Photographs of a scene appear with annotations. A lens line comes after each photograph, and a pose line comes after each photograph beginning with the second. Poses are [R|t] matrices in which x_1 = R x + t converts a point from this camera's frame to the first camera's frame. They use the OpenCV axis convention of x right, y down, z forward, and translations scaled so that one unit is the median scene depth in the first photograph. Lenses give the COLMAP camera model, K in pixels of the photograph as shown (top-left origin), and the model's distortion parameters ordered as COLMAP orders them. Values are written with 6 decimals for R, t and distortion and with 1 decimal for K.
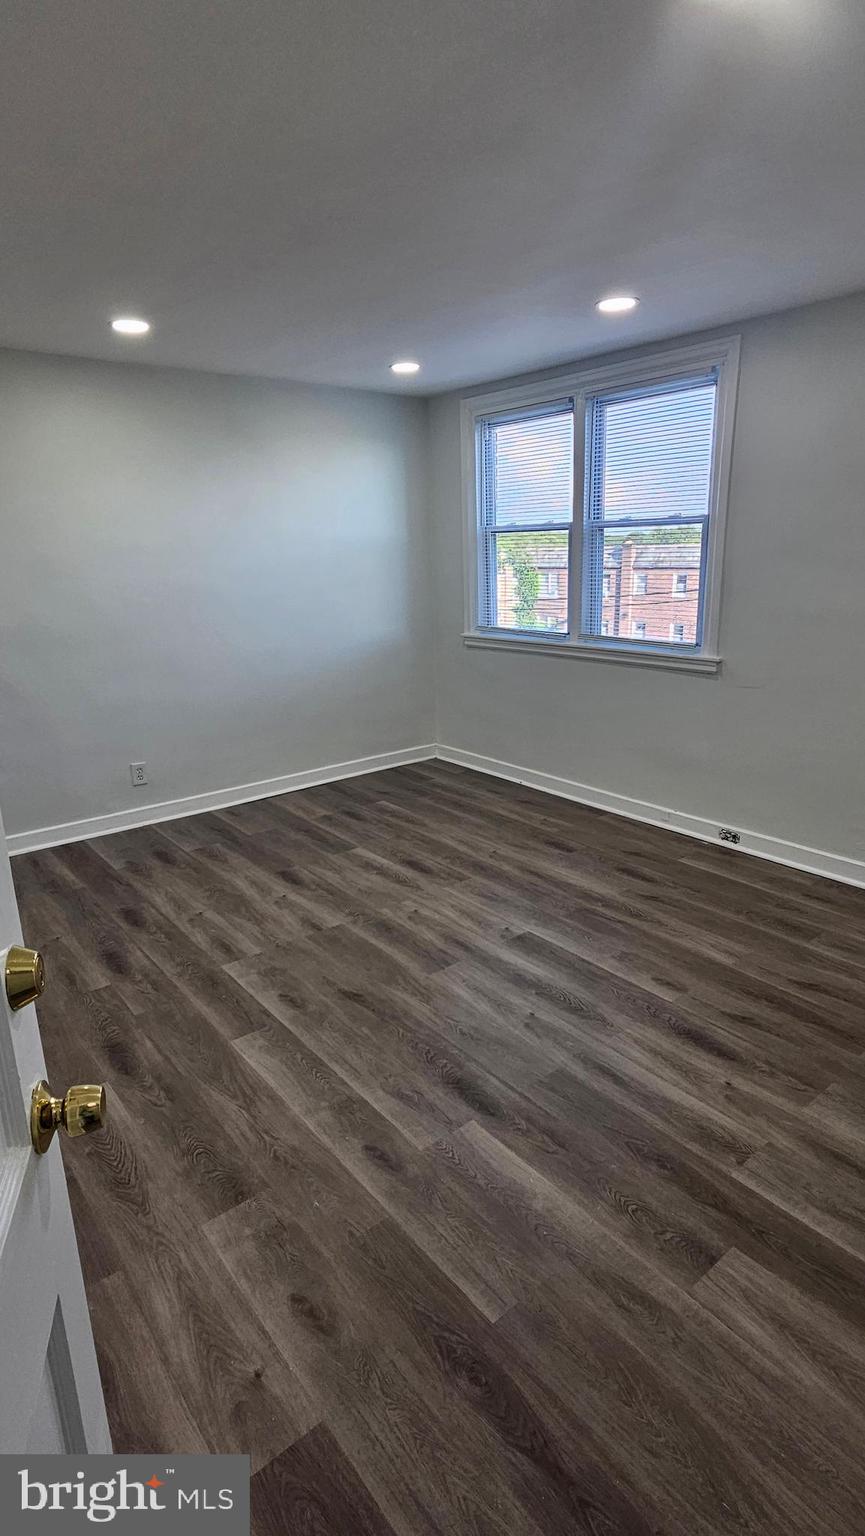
lens RADIAL K [[787.9, 0, 427.9], [0, 787.9, 765.2], [0, 0, 1]] dist [-0.000761, -0.001196]
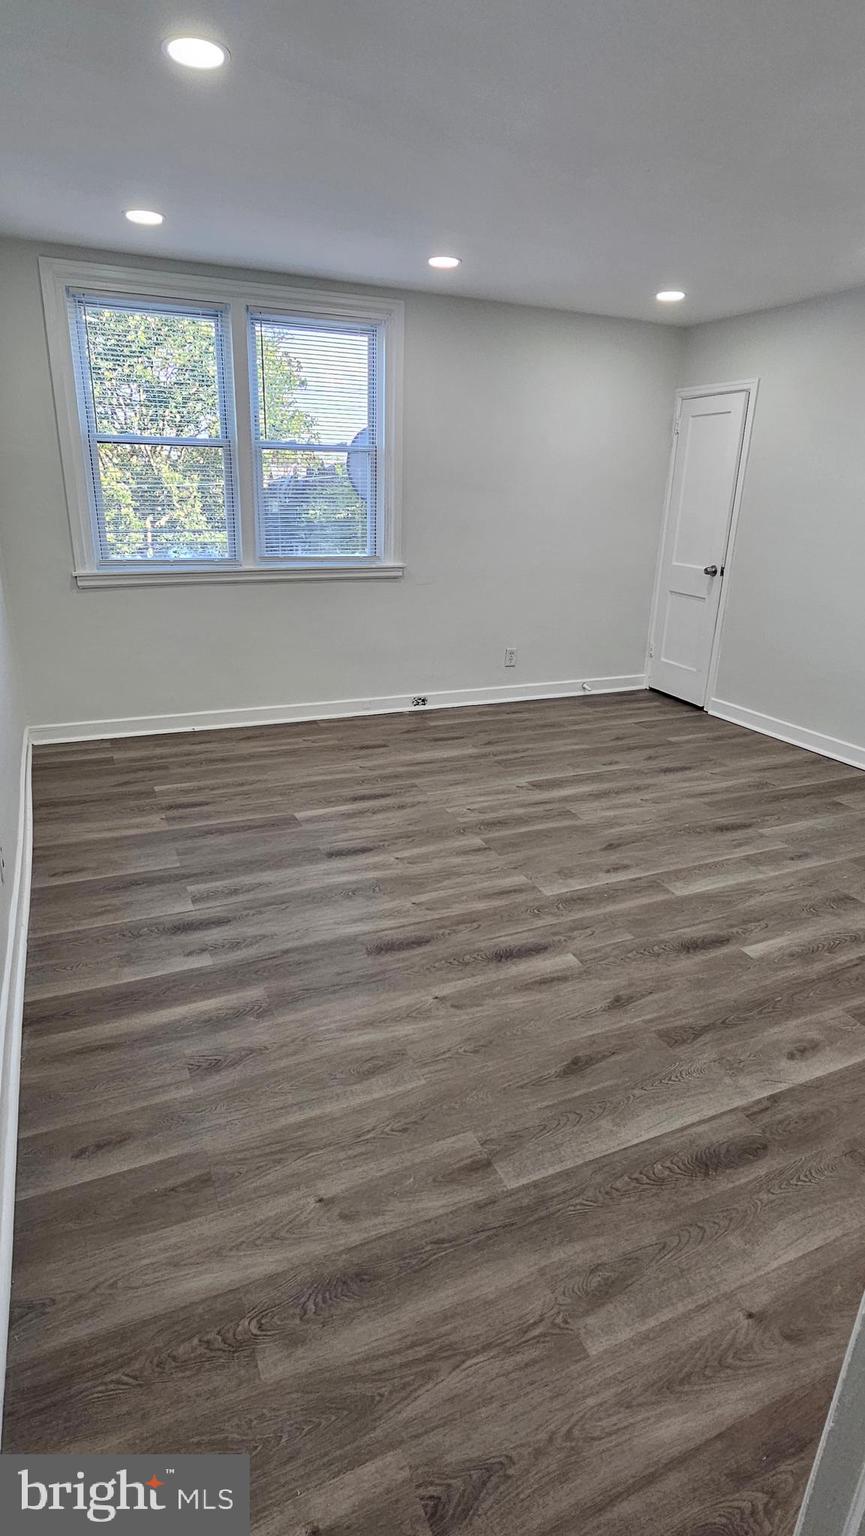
lens RADIAL K [[787.9, 0, 427.9], [0, 787.9, 765.2], [0, 0, 1]] dist [-0.000761, -0.001196]
pose [[0.256885, -0.300305, 0.918601, -0.946410], [0.229751, 0.942224, 0.243778, -0.140762], [-0.938736, 0.148426, 0.311038, 0.662833]]
